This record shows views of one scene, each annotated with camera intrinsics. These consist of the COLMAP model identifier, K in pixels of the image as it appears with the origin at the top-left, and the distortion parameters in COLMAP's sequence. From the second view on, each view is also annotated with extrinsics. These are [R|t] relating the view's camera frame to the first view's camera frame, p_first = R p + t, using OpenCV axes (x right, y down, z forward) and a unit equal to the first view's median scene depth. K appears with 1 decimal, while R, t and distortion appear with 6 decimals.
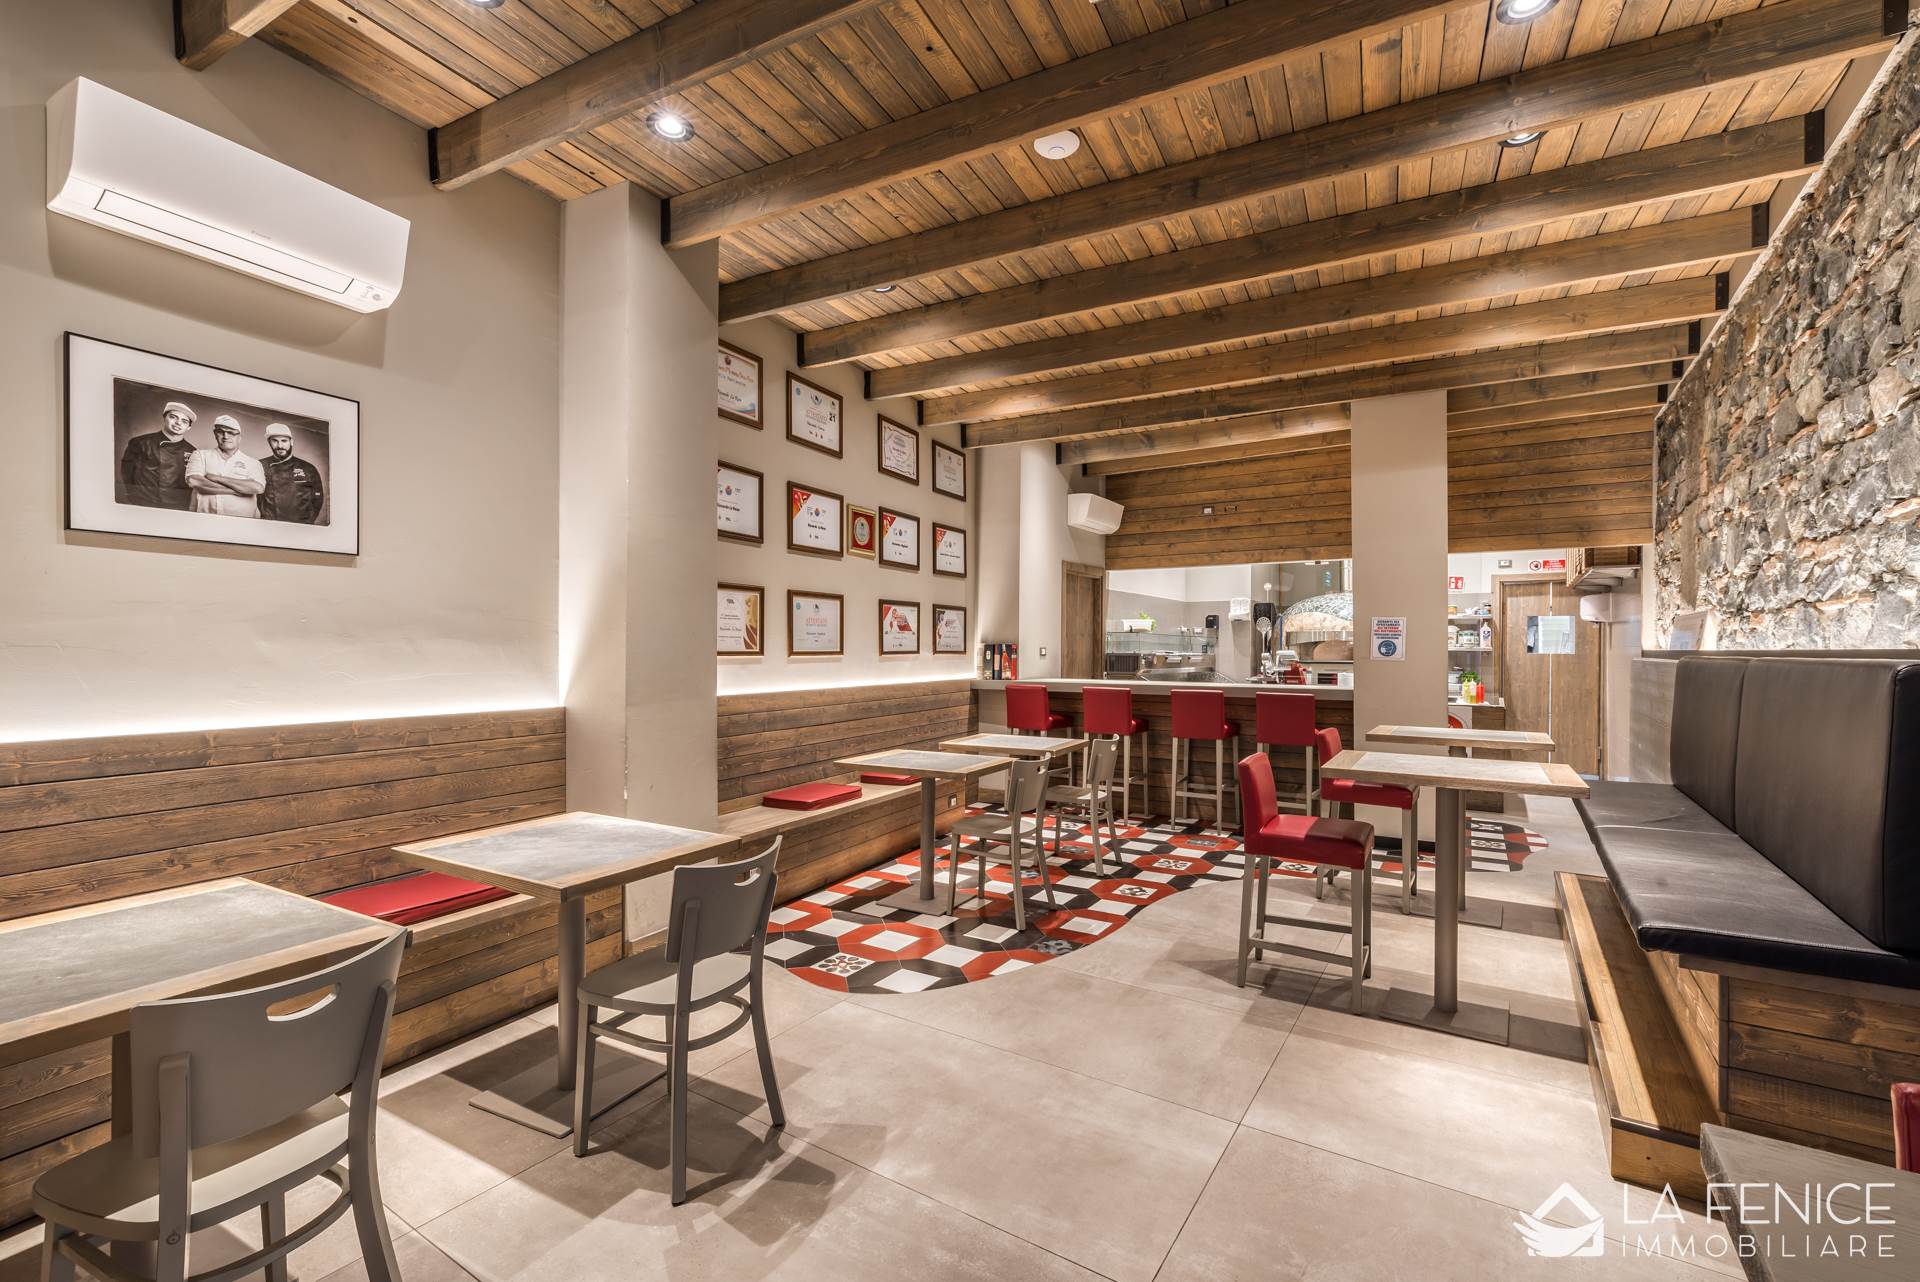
lens RADIAL K [[830.6, 0, 967.1], [0, 830.6, 653.0], [0, 0, 1]] dist [0.000222, -0.000252]
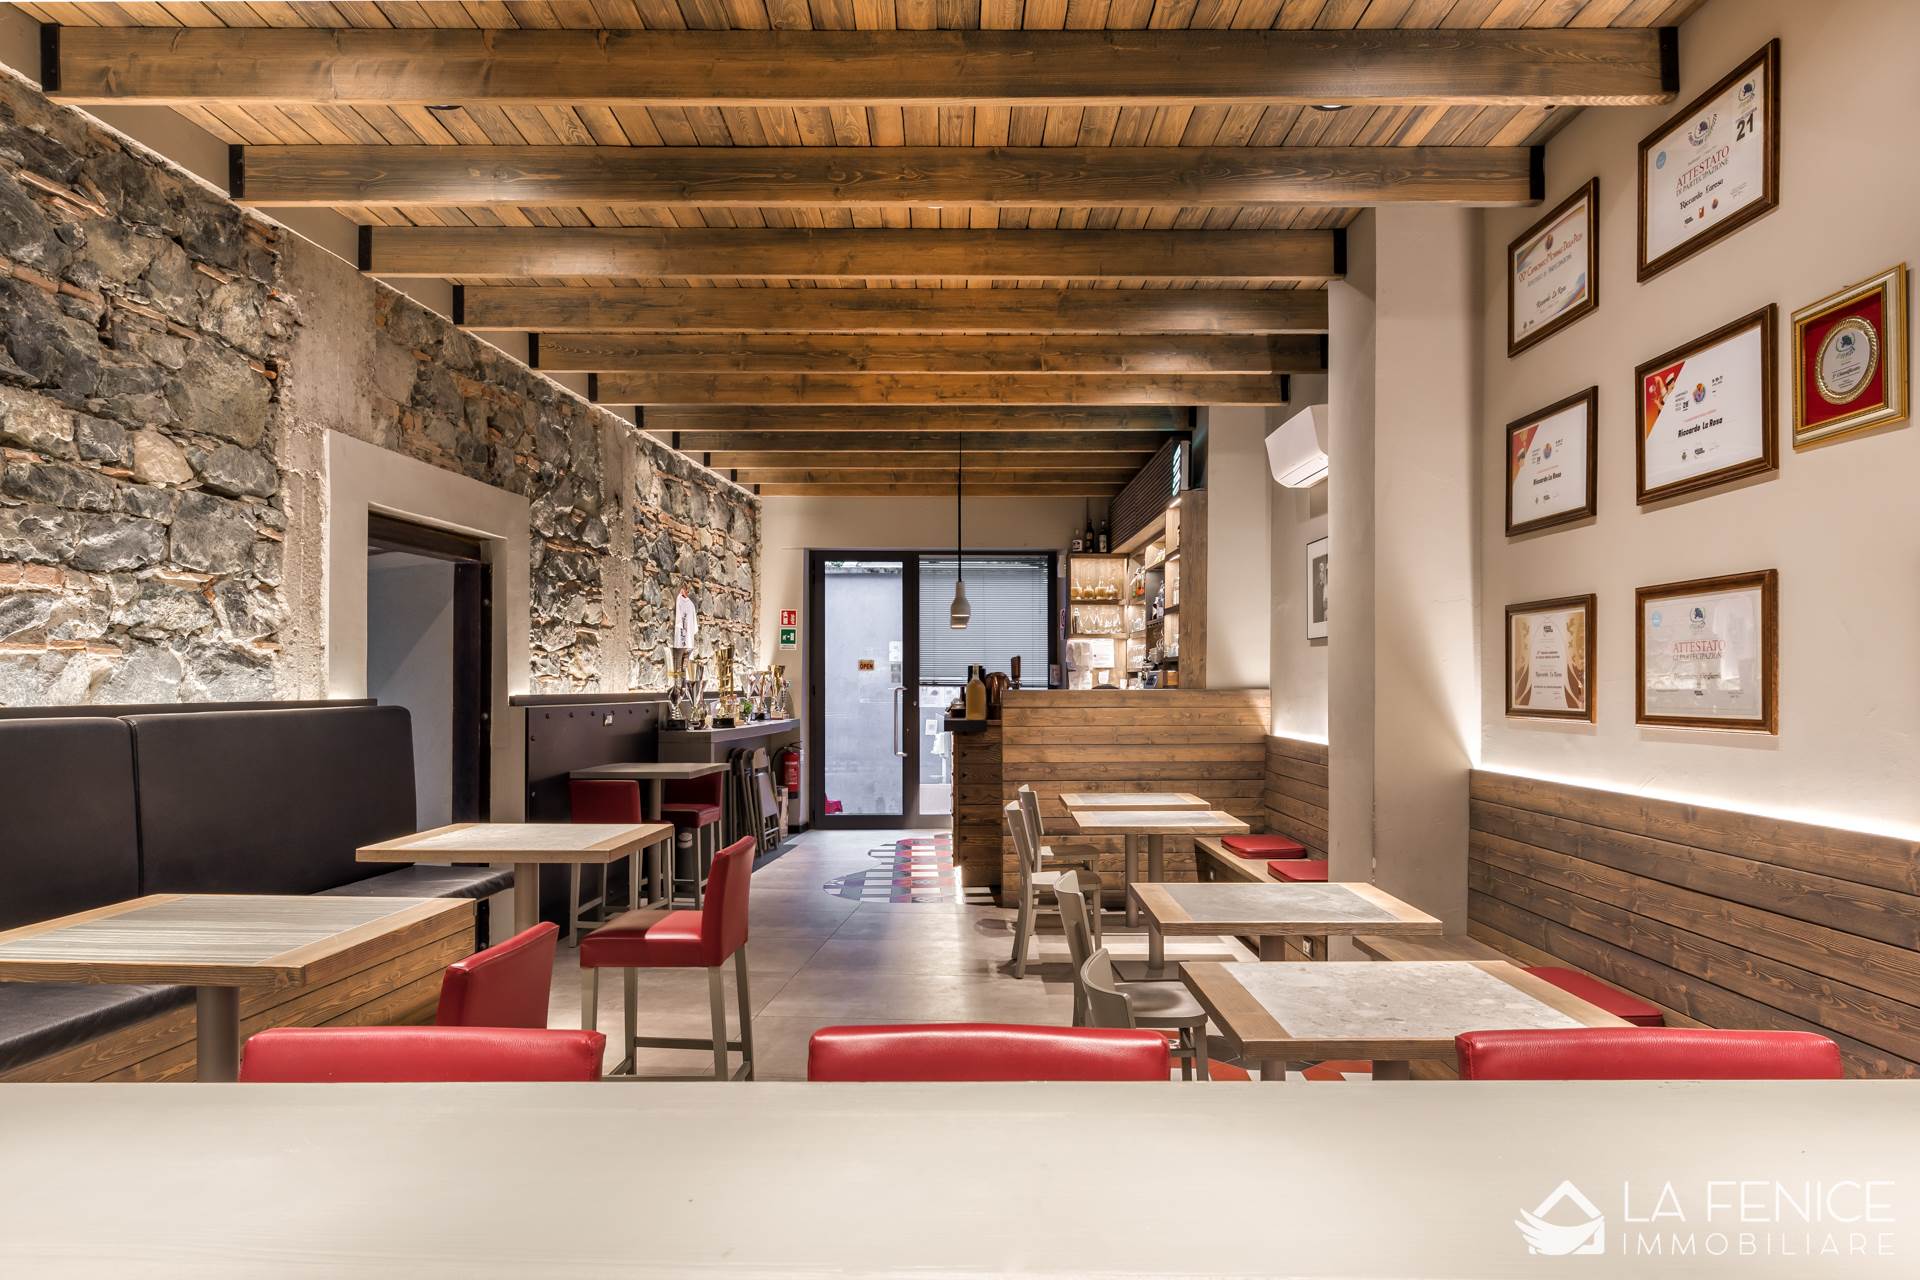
lens RADIAL K [[1140.6, 0, 956.5], [0, 1140.6, 680.3], [0, 0, 1]] dist [0.001509, -0.002647]
pose [[-0.888286, -0.003806, -0.459275, 0.436000], [-0.004854, 0.999988, 0.001102, -0.020290], [0.459265, 0.003208, -0.888294, 1.365469]]
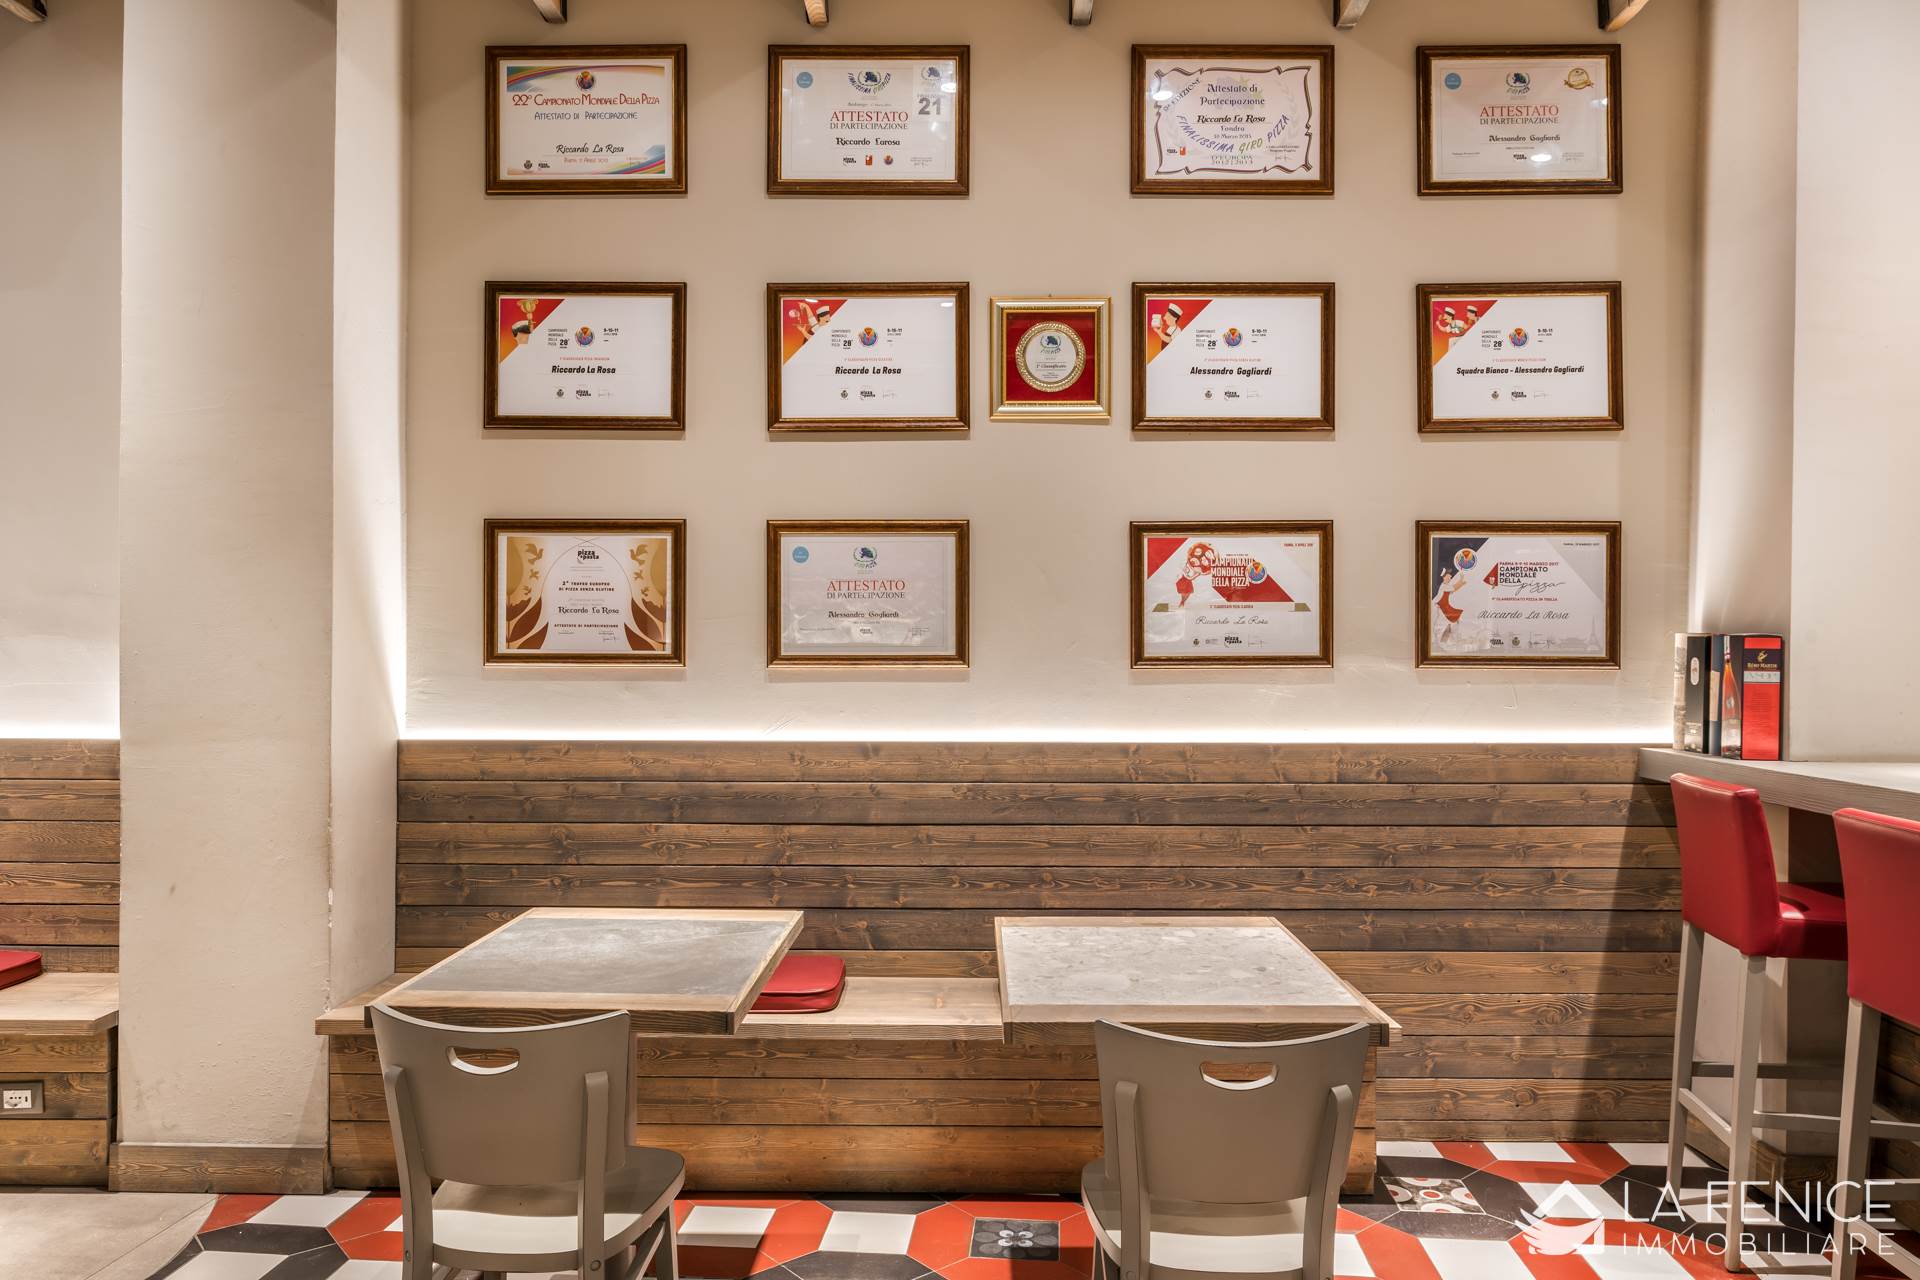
lens RADIAL K [[1251.4, 0, 934.7], [0, 1251.4, 663.3], [0, 0, 1]] dist [-0.001534, 0.000544]
pose [[0.440914, 0.001720, -0.897548, 0.431905], [-0.005906, 0.999982, -0.000985, 0.002620], [0.897530, 0.005735, 0.440916, 0.751770]]
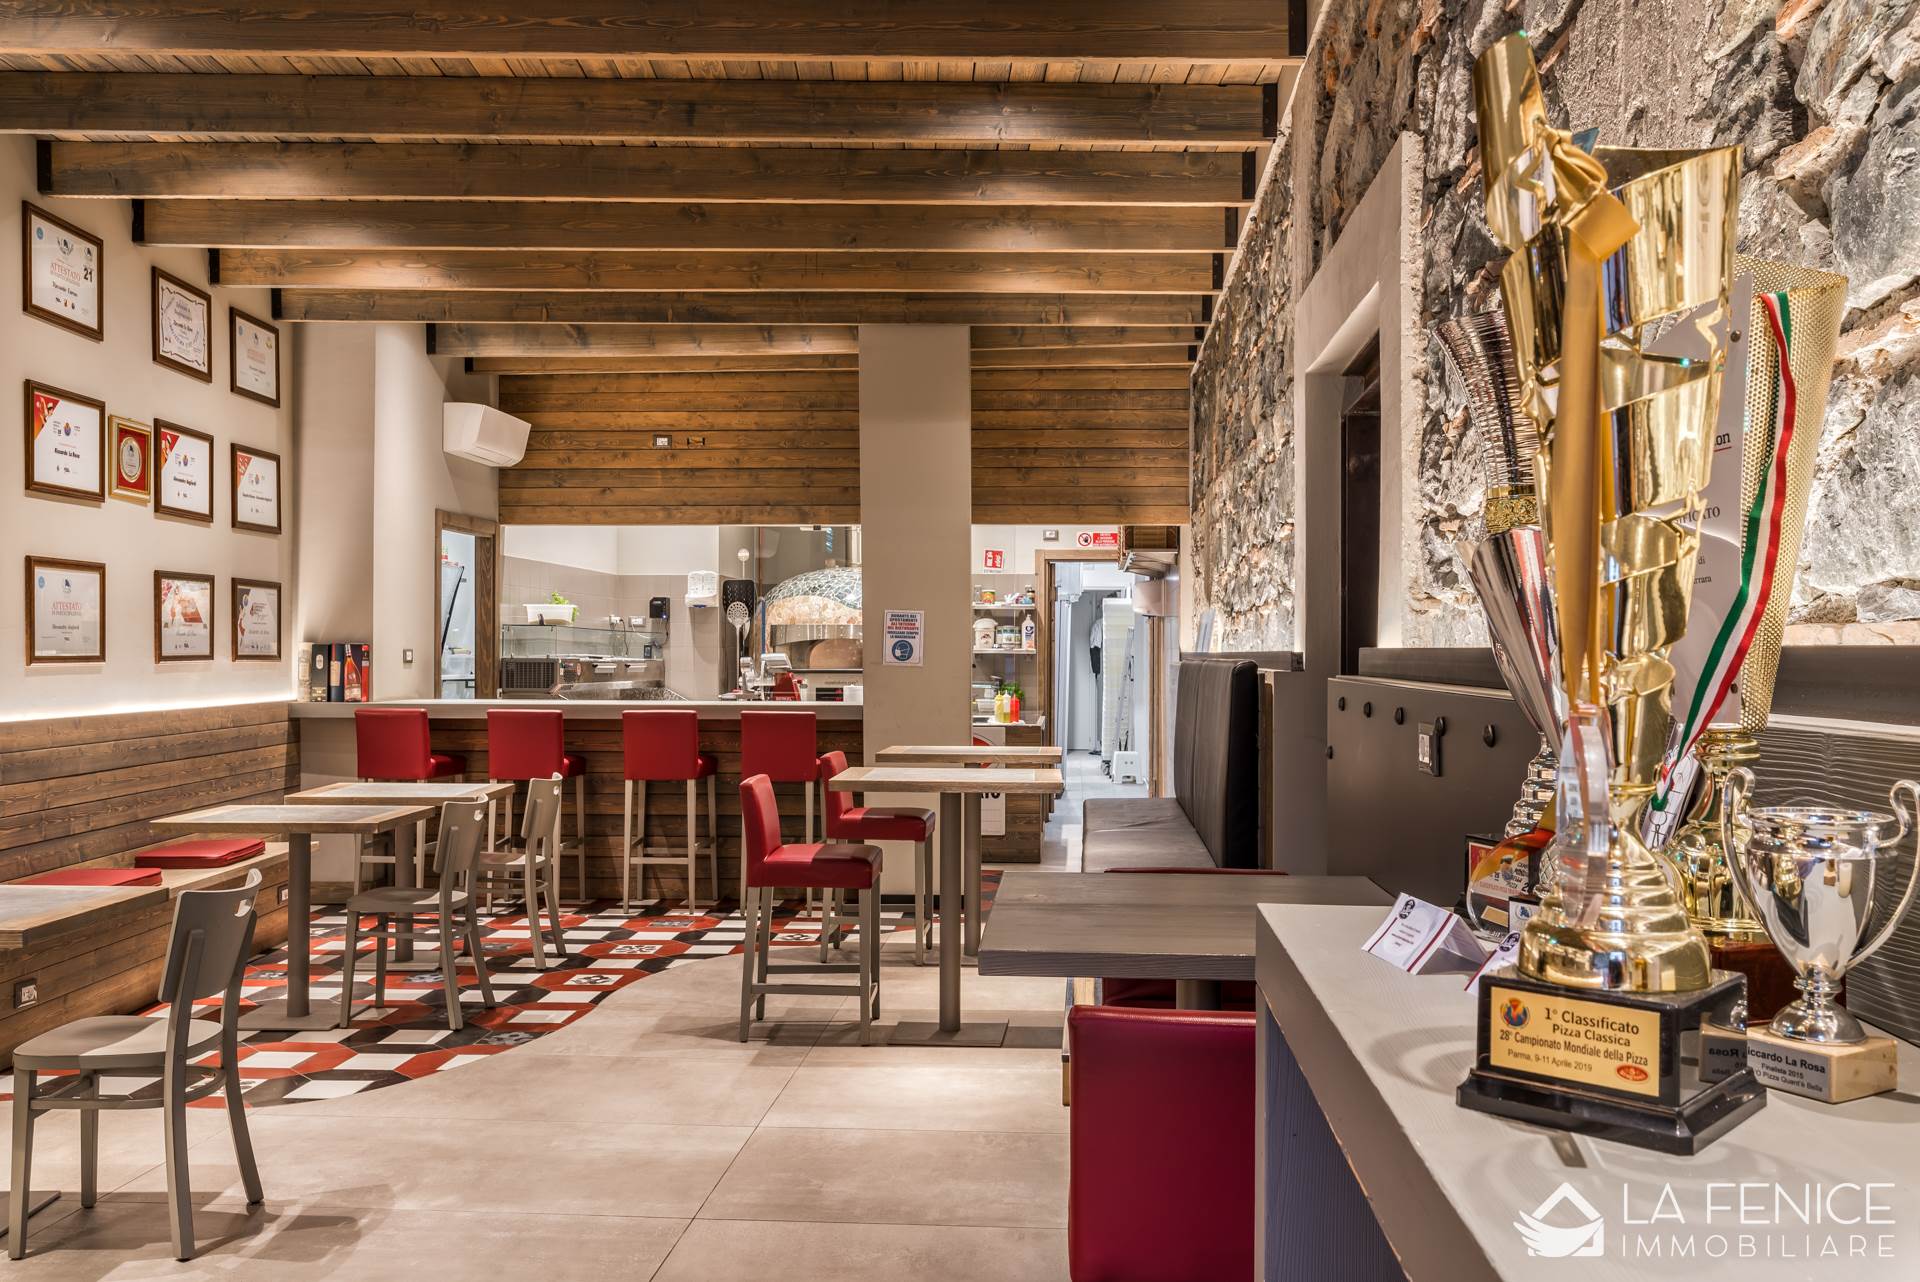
lens RADIAL K [[1618.8, 0, 961.3], [0, 1618.8, 654.1], [0, 0, 1]] dist [0.014163, -0.009158]
pose [[0.880646, -0.001686, 0.473771, -0.170157], [0.003017, 0.999993, -0.002050, 0.000938], [-0.473765, 0.003235, 0.880646, -0.375775]]
